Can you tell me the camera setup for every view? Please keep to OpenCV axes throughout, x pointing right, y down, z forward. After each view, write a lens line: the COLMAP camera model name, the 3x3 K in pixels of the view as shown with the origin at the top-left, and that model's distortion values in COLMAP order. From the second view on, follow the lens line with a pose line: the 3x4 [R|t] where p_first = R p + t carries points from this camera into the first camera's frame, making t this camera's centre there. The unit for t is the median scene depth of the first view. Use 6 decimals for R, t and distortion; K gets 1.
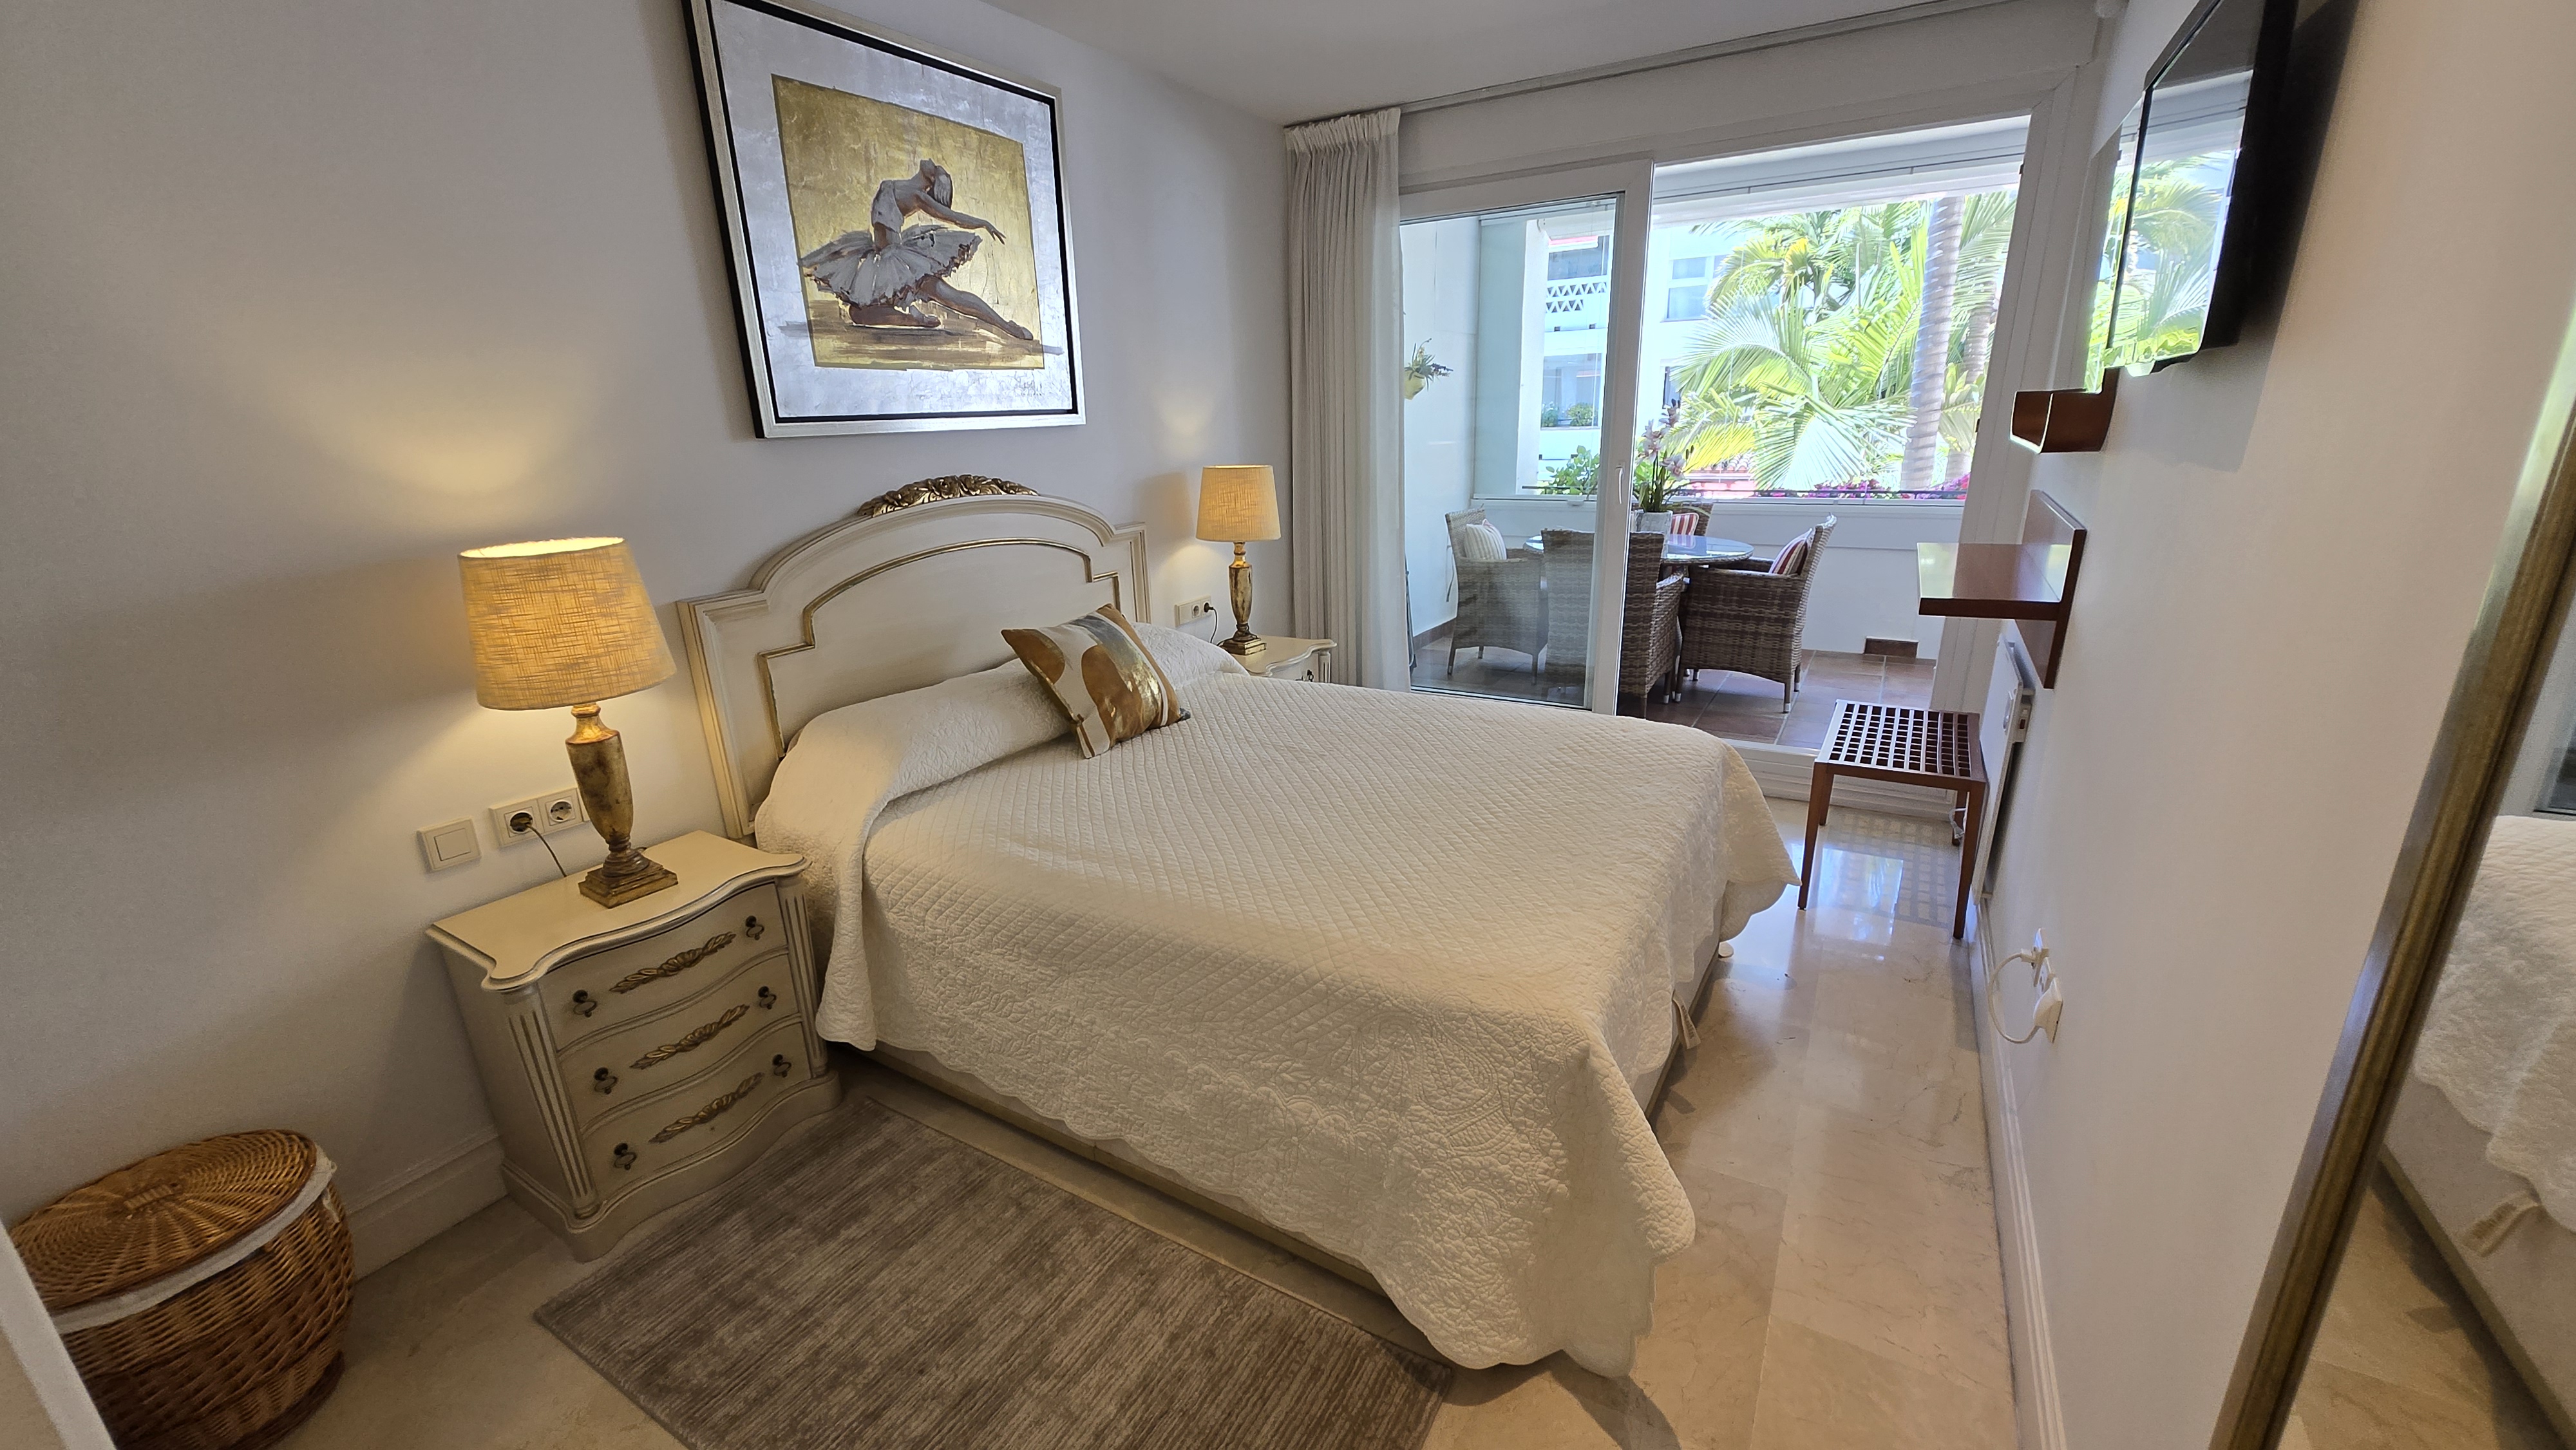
lens RADIAL K [[1008.7, 0, 1292.0], [0, 1008.7, 729.6], [0, 0, 1]] dist [-0.002607, -0.000156]
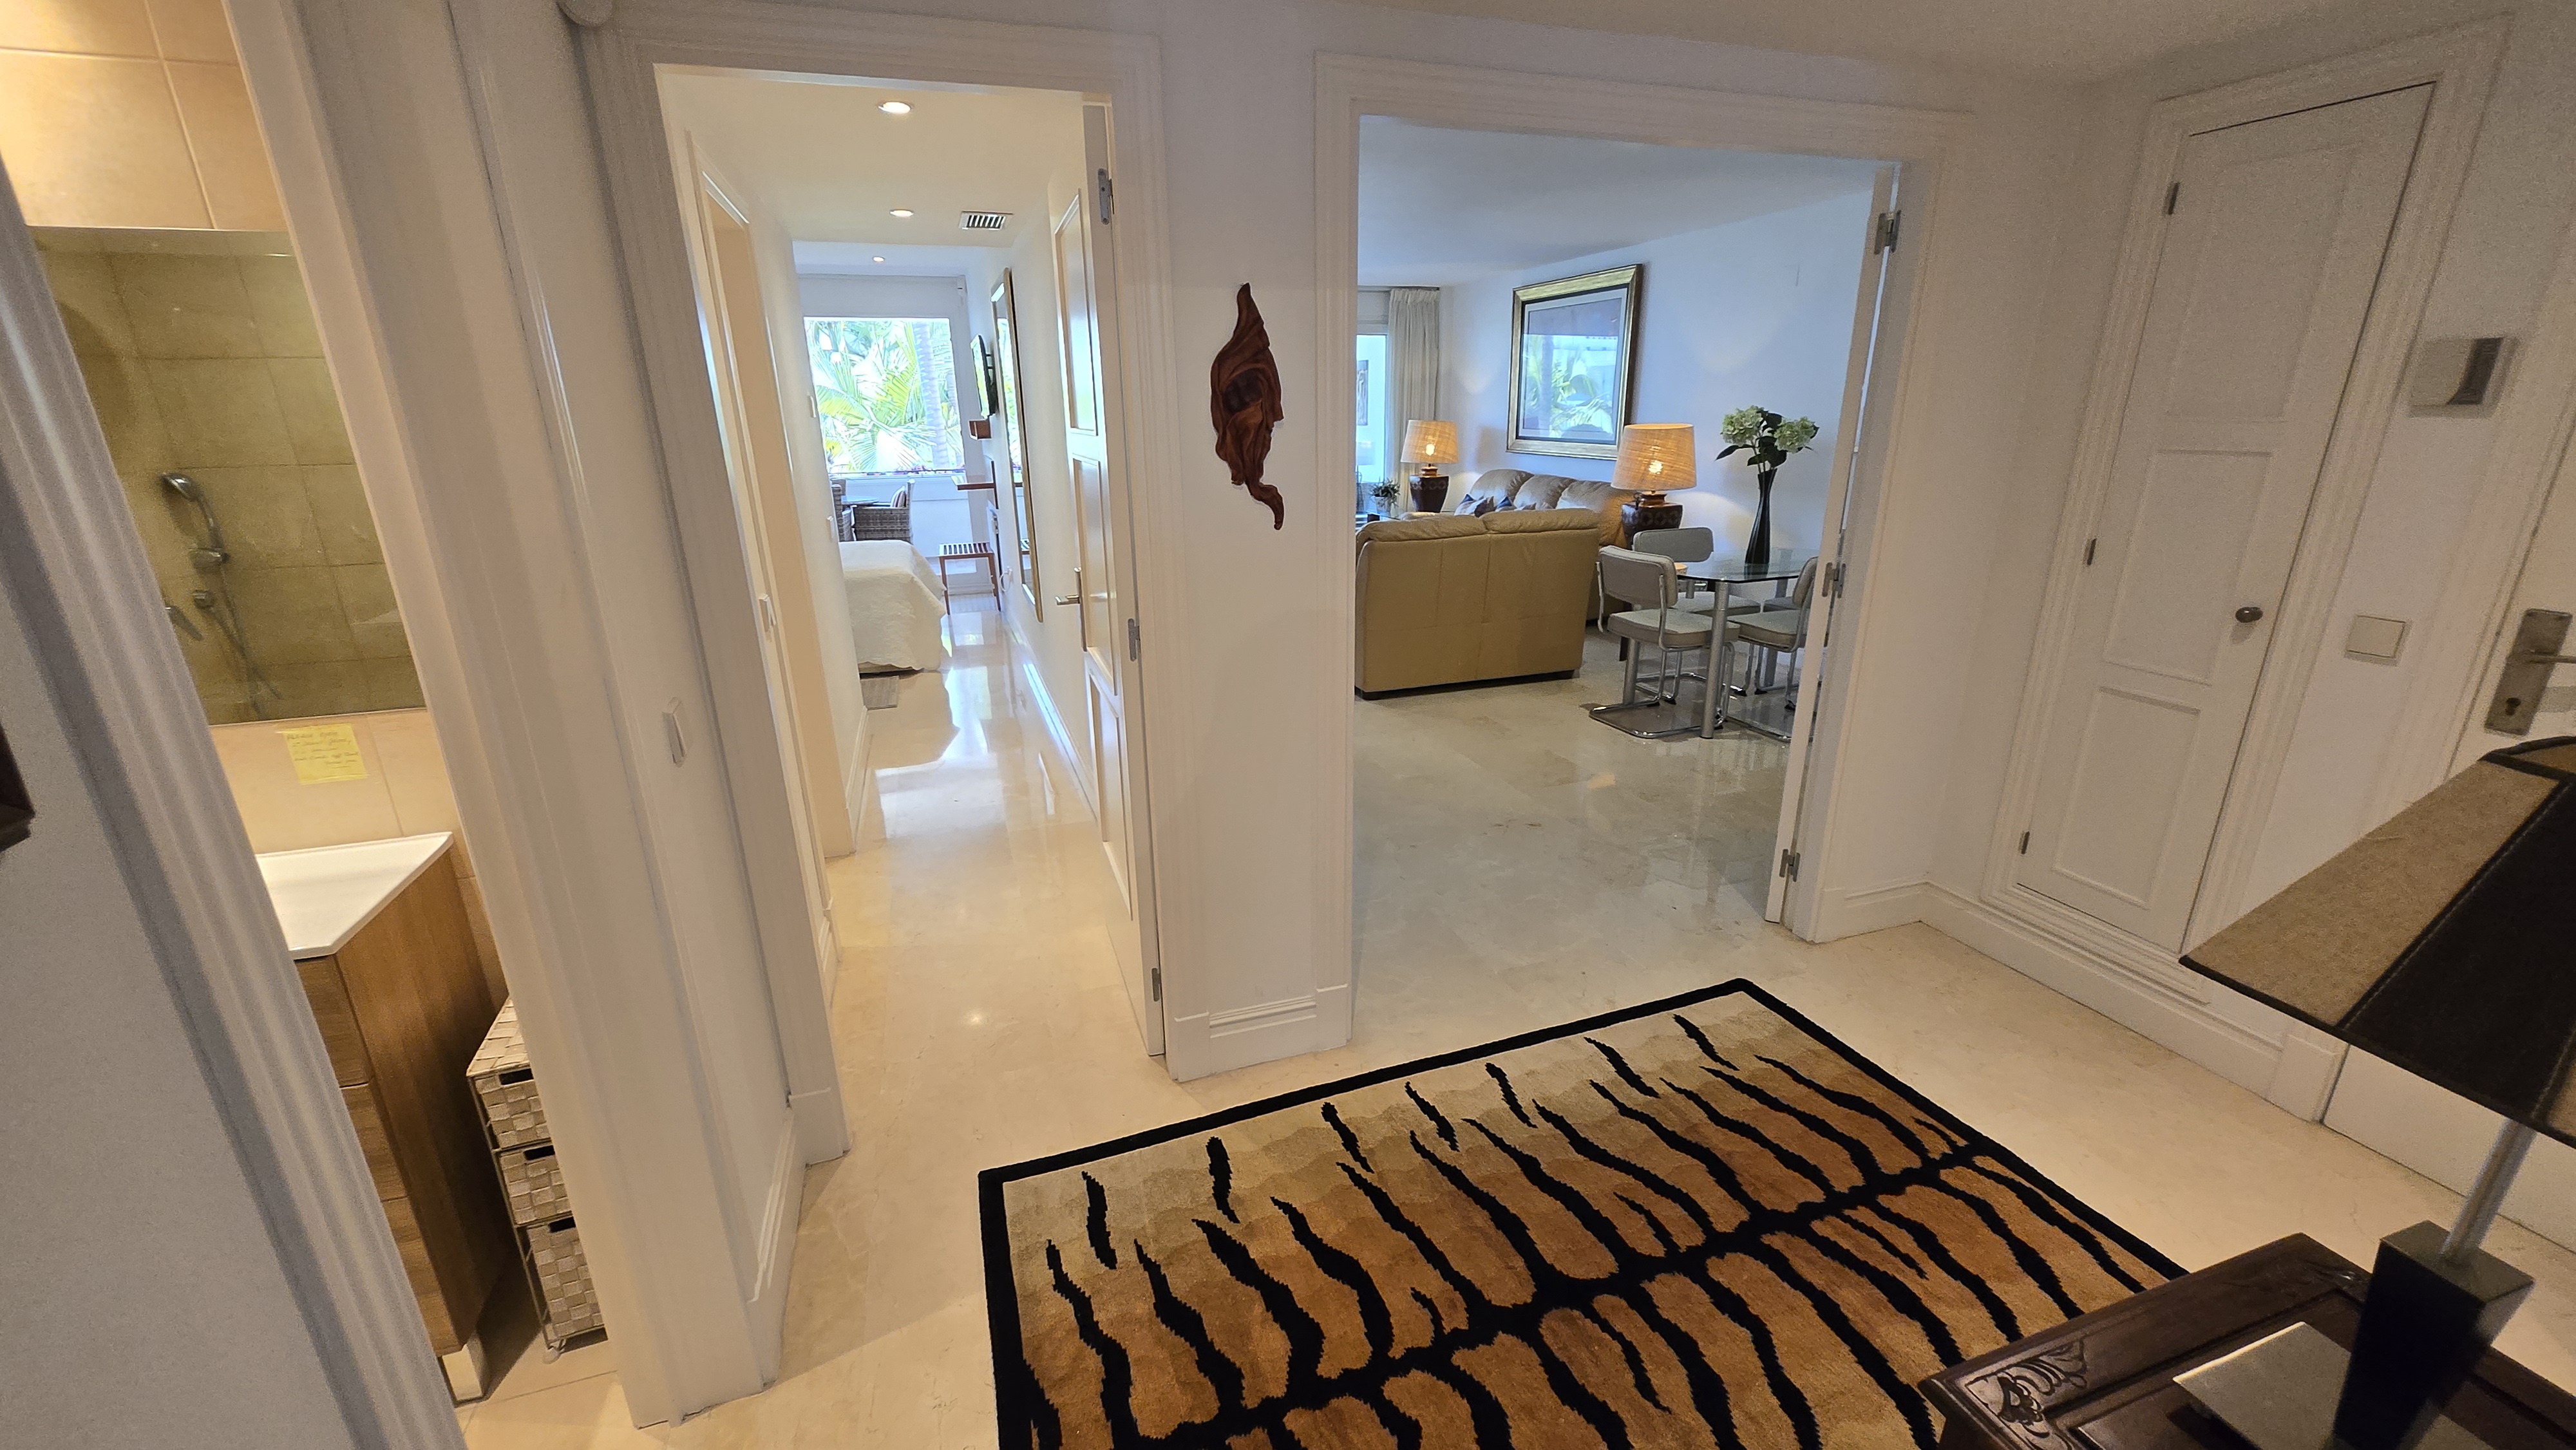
lens RADIAL K [[1008.7, 0, 1279.1], [0, 1008.7, 730.8], [0, 0, 1]] dist [-0.002607, -0.000156]
pose [[0.650291, -0.212852, 0.729257, -0.611003], [0.224342, 0.970940, 0.083344, 0.294864], [-0.725805, 0.109406, 0.679145, -0.922815]]
